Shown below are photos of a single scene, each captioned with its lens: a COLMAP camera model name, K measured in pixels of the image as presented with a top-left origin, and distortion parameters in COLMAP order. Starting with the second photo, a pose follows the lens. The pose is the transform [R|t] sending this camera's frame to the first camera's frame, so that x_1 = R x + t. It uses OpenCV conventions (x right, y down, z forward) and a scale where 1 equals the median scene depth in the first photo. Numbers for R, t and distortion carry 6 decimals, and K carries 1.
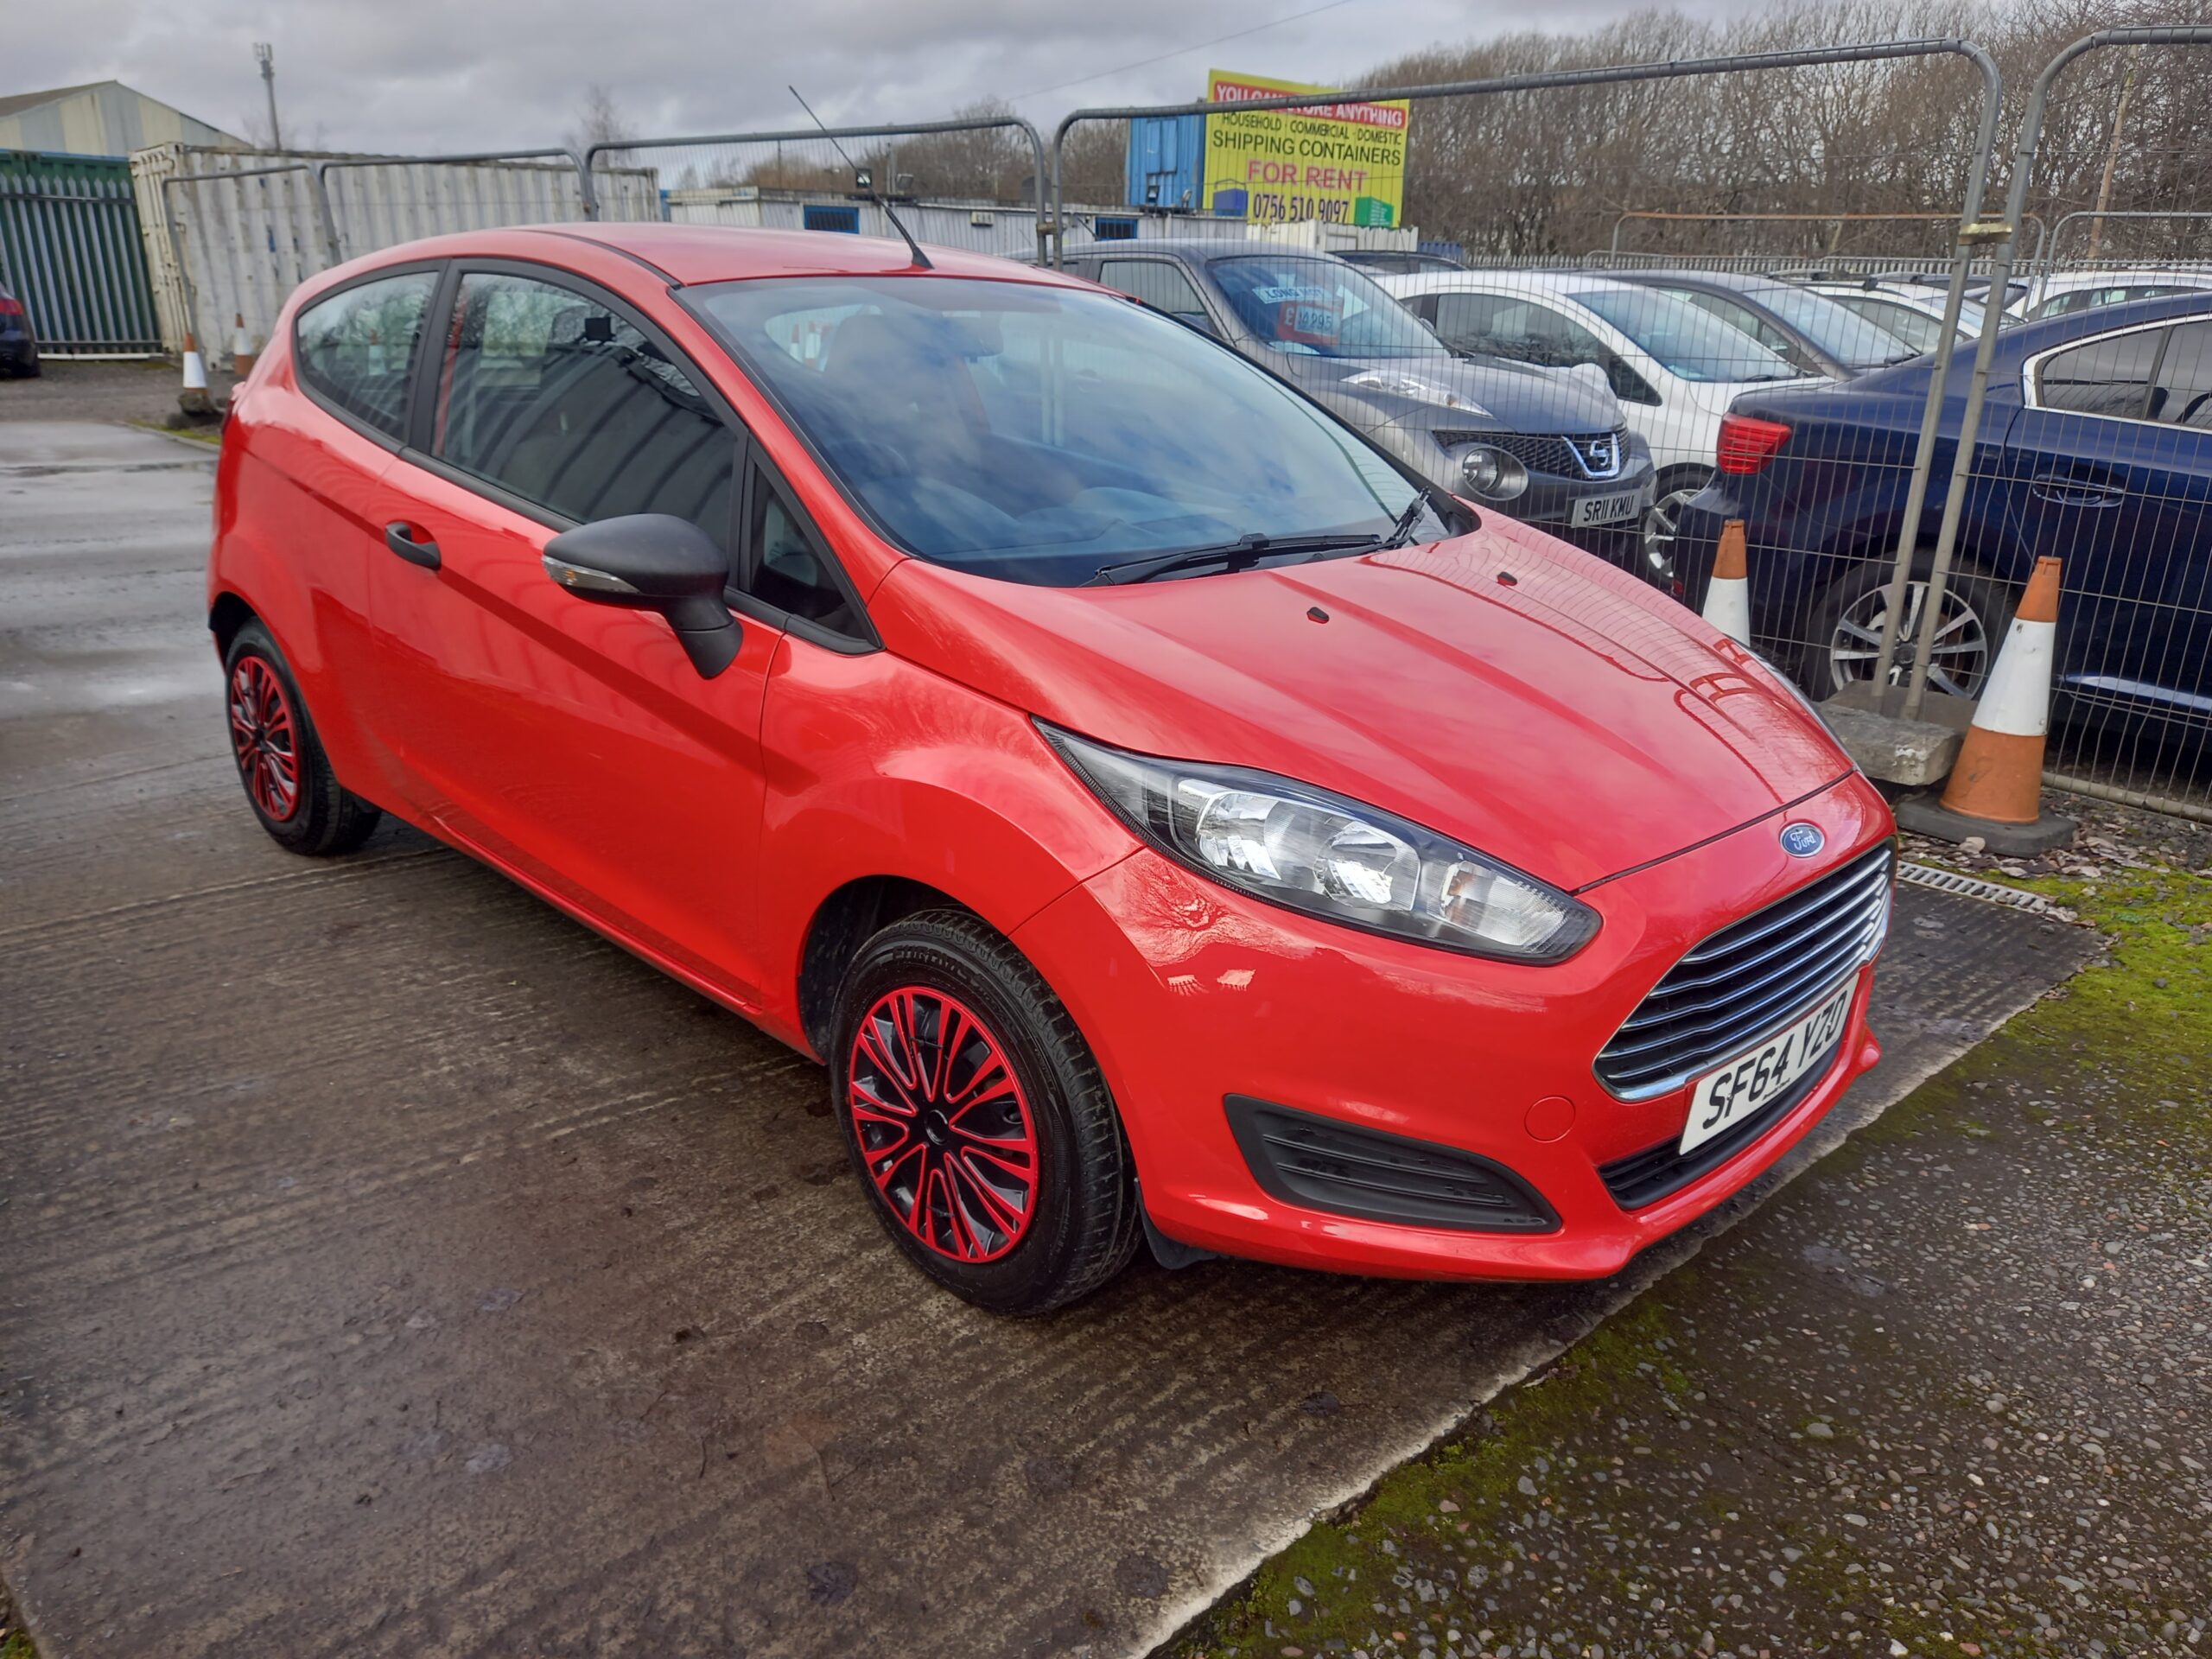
lens RADIAL K [[1618.6, 0, 1109.8], [0, 1618.6, 841.7], [0, 0, 1]] dist [0.017089, -0.001230]
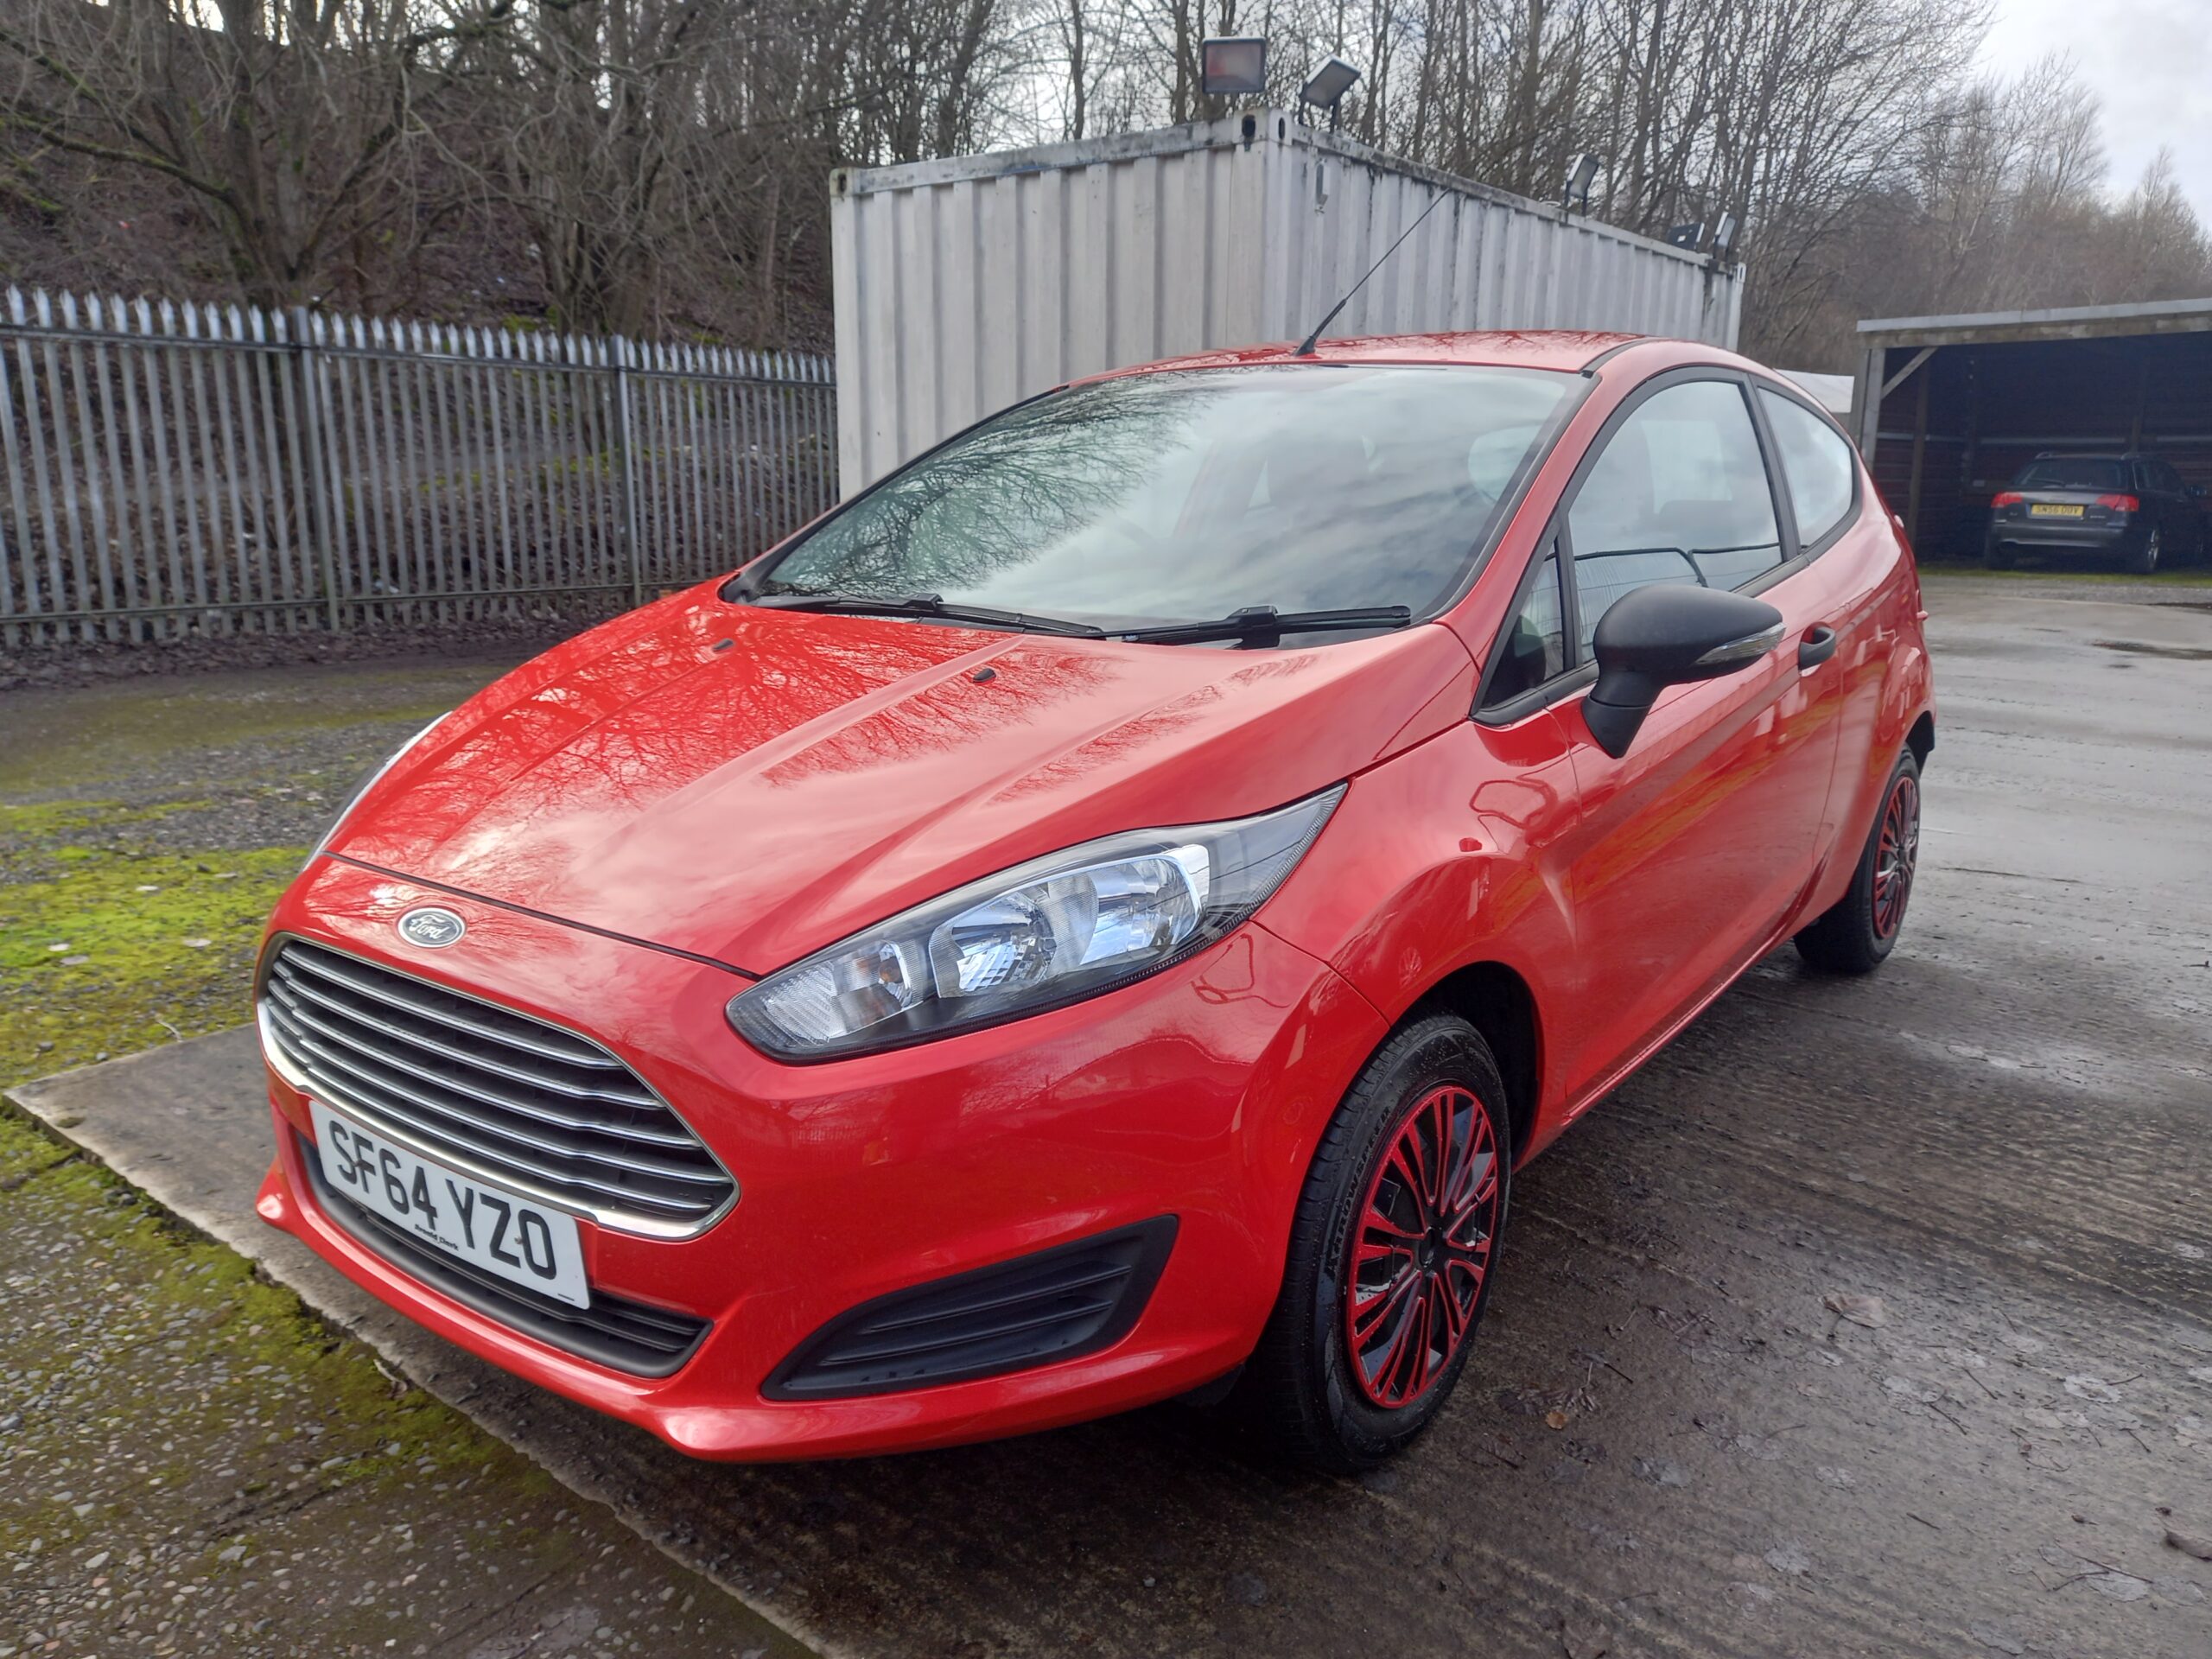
lens RADIAL K [[1618.1, 0, 1098.9], [0, 1618.1, 862.3], [0, 0, 1]] dist [0.057956, -0.043104]
pose [[0.128569, 0.214458, -0.968234, 1.122148], [-0.328600, 0.930395, 0.162442, -0.244019], [0.935677, 0.297276, 0.190091, 1.028675]]
